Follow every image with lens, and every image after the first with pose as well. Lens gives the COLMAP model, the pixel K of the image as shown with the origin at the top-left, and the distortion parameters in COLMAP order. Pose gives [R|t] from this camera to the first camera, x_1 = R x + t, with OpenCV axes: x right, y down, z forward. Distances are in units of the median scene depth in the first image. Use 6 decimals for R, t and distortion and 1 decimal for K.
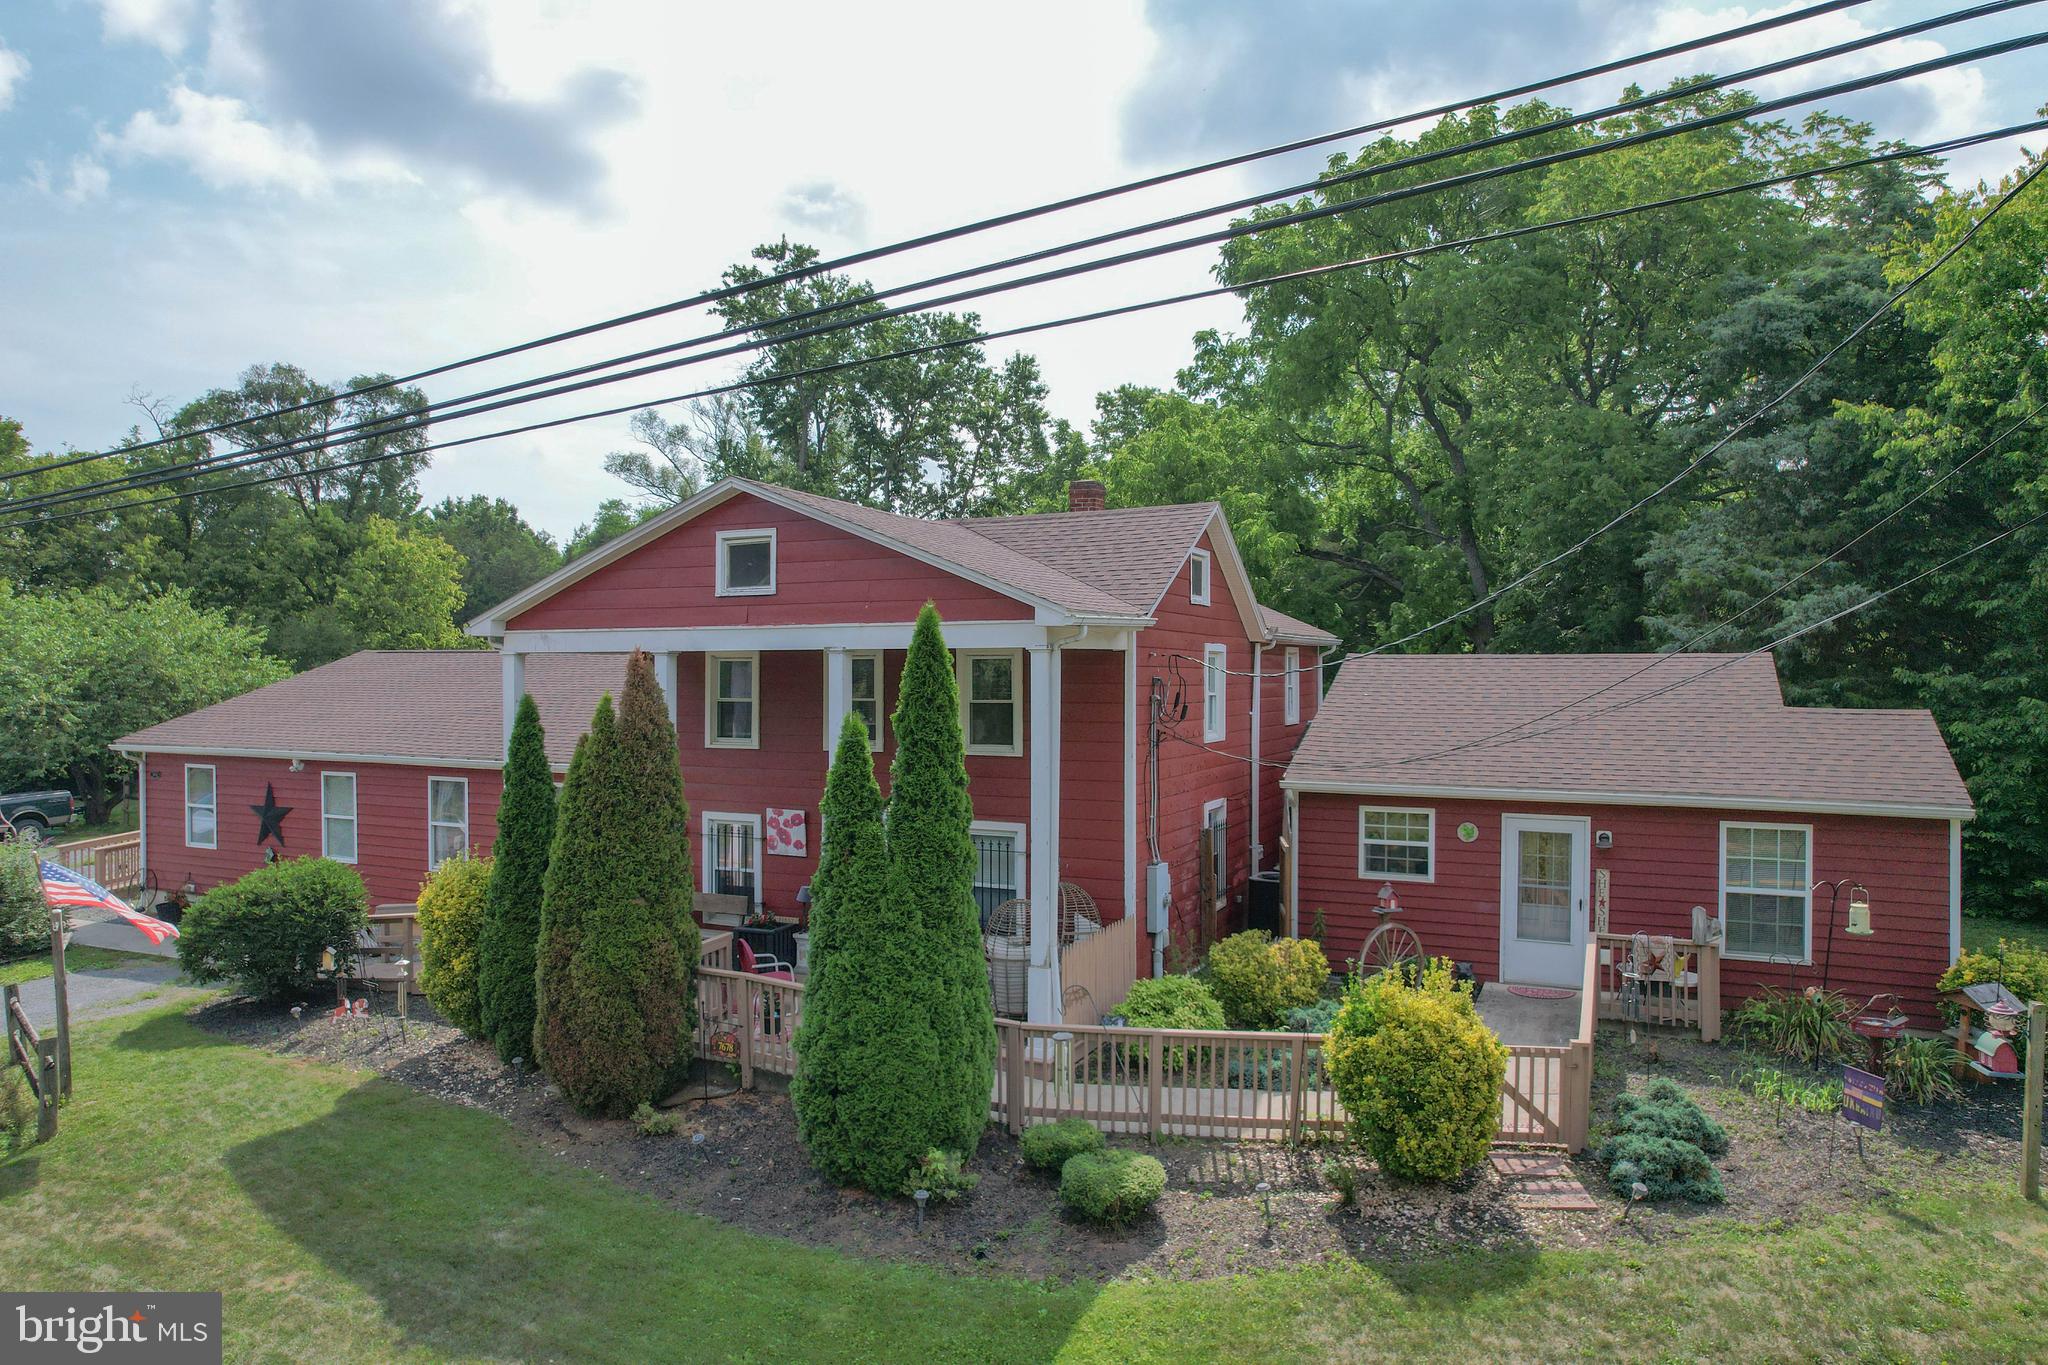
lens RADIAL K [[1301.1, 0, 1015.1], [0, 1301.1, 681.5], [0, 0, 1]] dist [-0.075039, 0.069295]
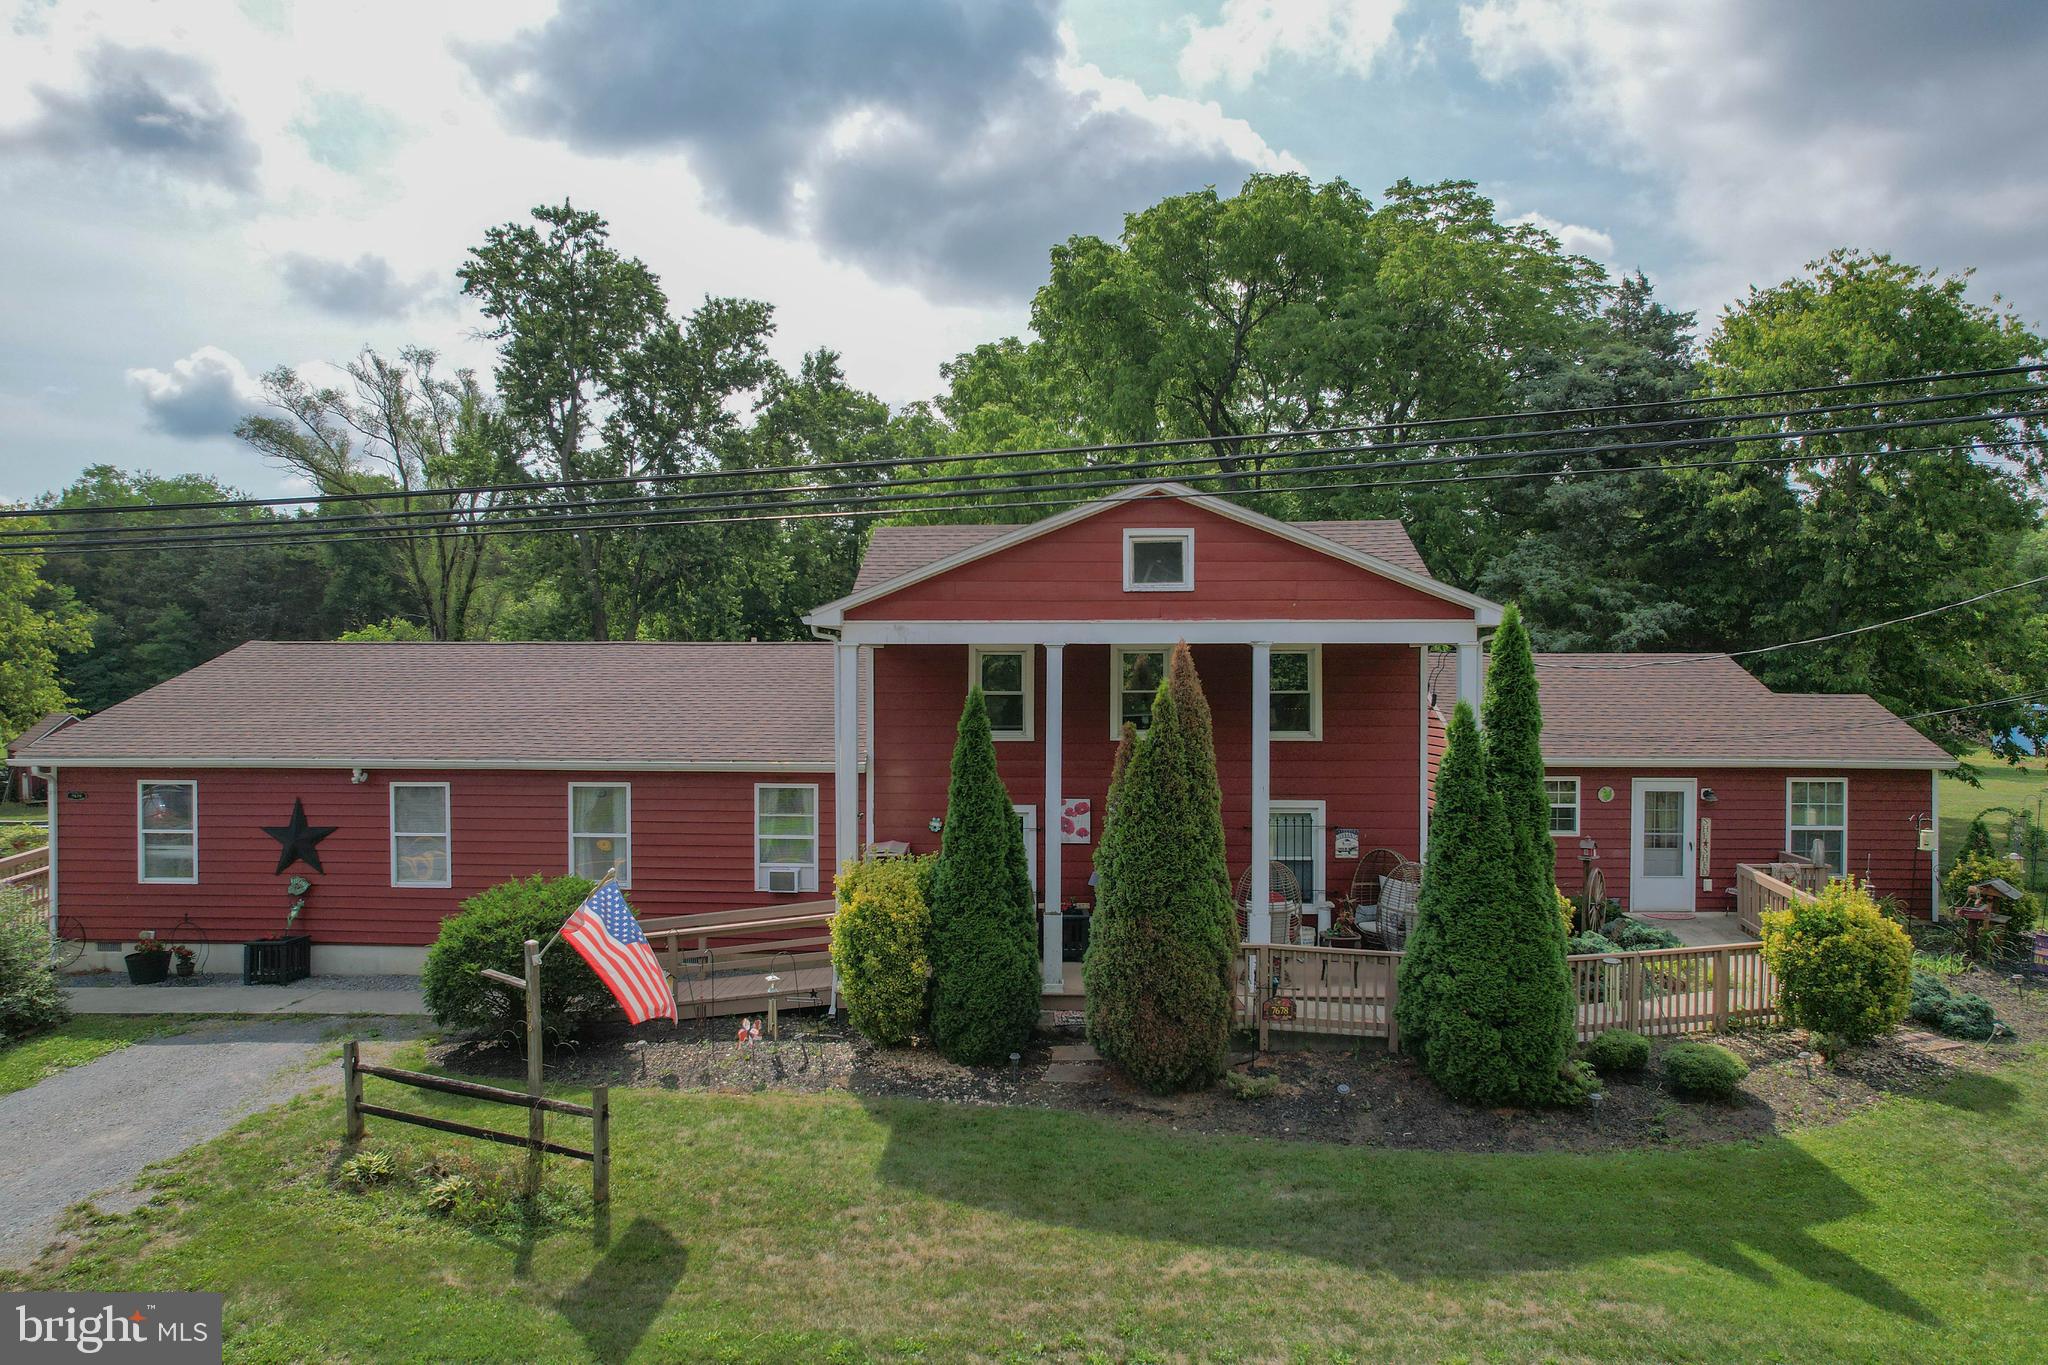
lens RADIAL K [[1301.1, 0, 1015.1], [0, 1301.1, 681.5], [0, 0, 1]] dist [-0.075039, 0.069295]
pose [[0.920436, -0.001861, 0.390889, -0.713430], [0.002191, 0.999998, -0.000399, 0.006733], [-0.390887, 0.001223, 0.920438, 0.077550]]
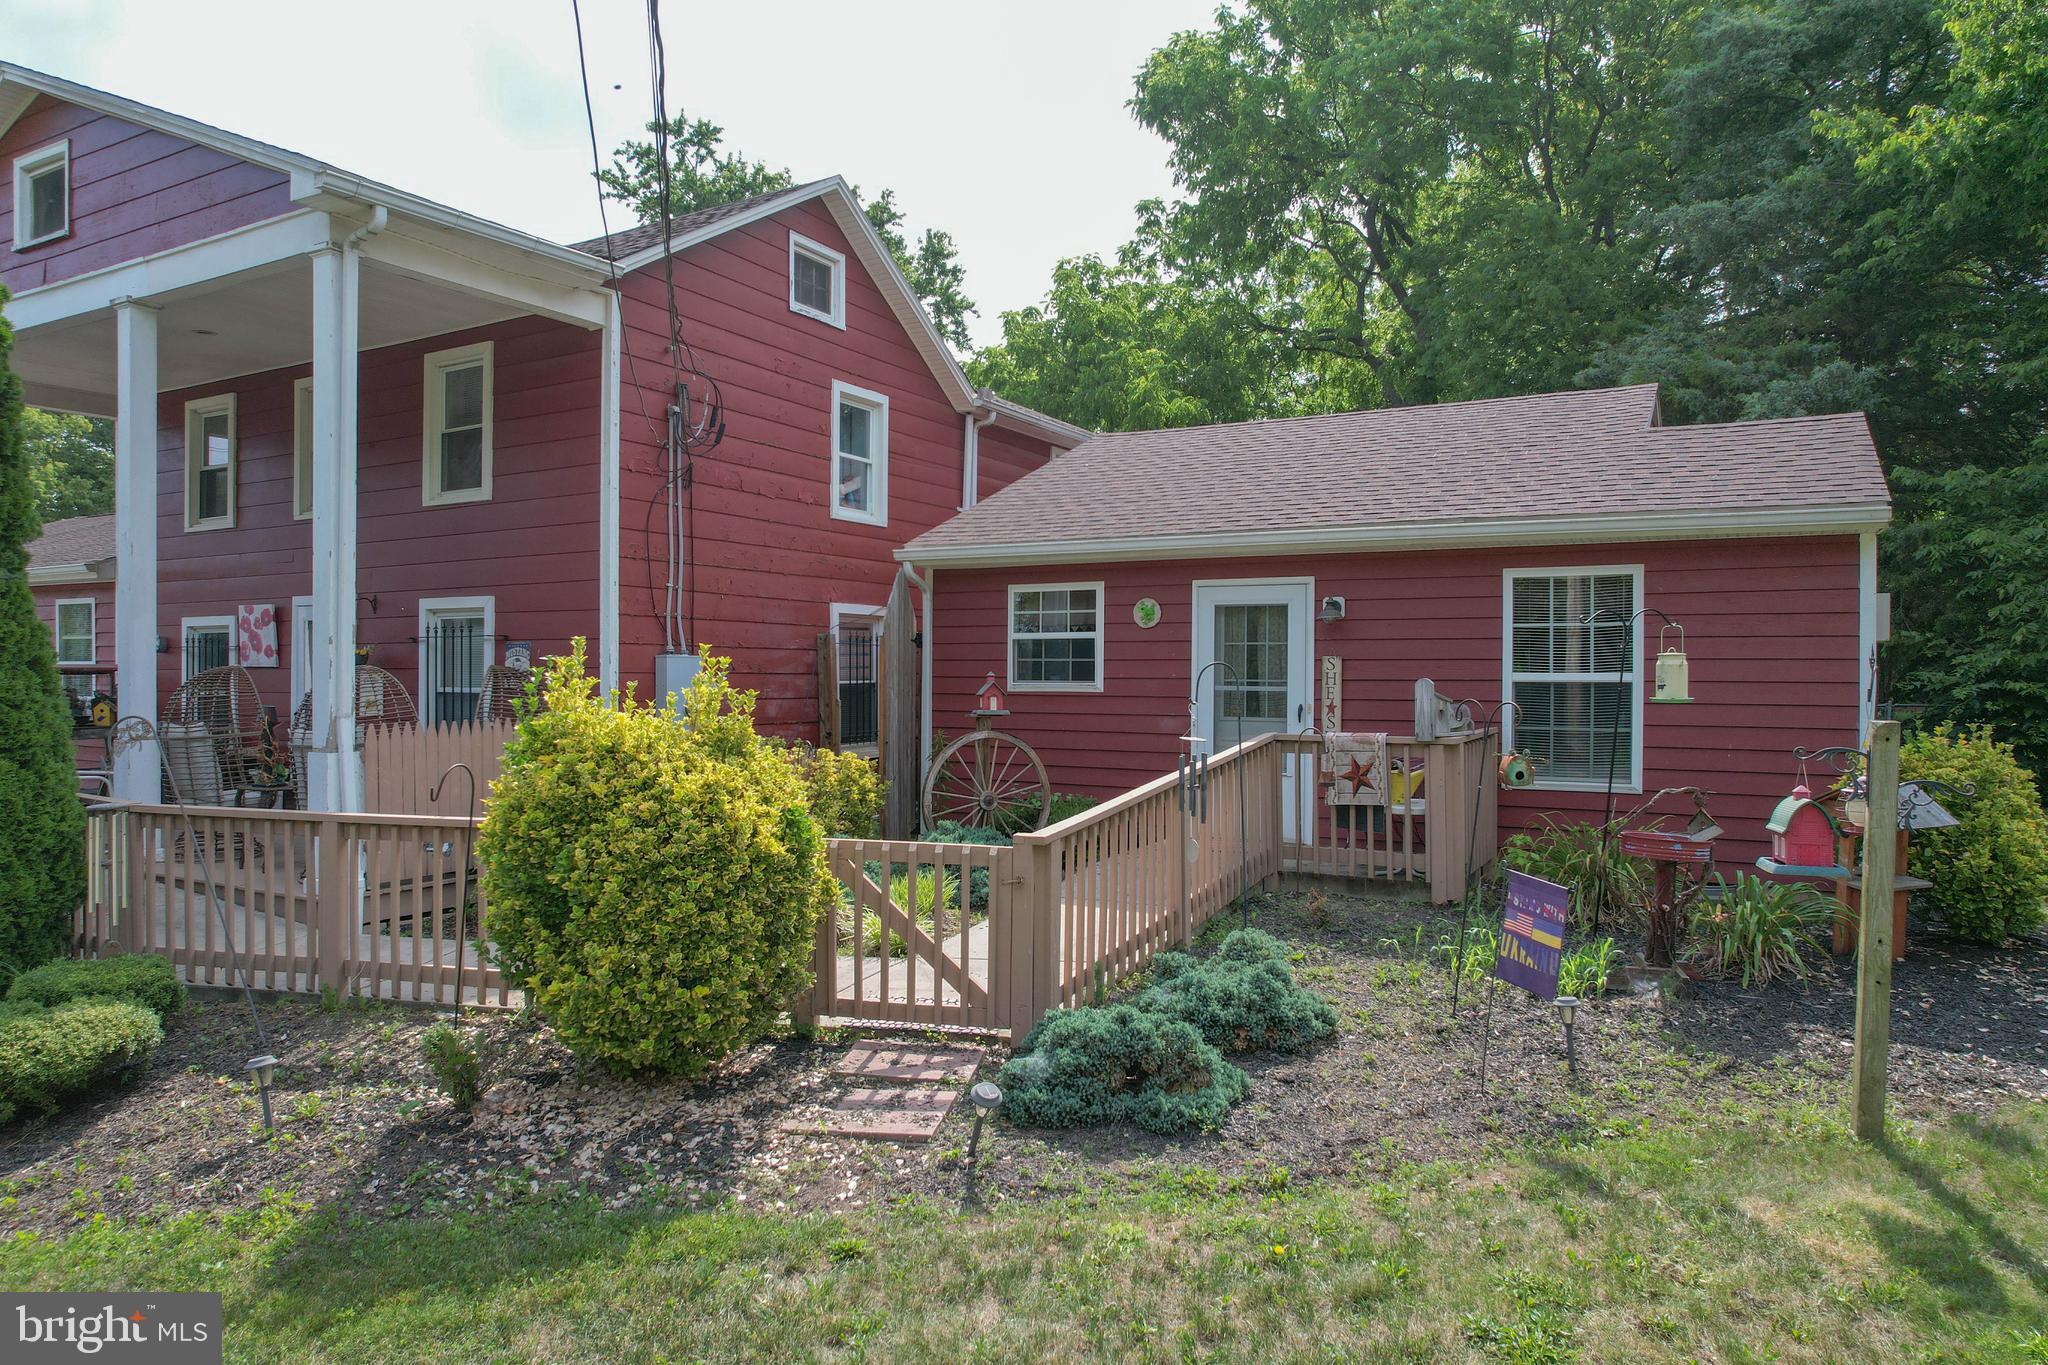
lens RADIAL K [[1301.1, 0, 1015.1], [0, 1301.1, 681.5], [0, 0, 1]] dist [-0.075039, 0.069295]
pose [[0.997570, 0.002833, -0.069613, 0.352272], [-0.002854, 0.999996, -0.000207, 0.163038], [0.069612, 0.000405, 0.997574, 0.350021]]
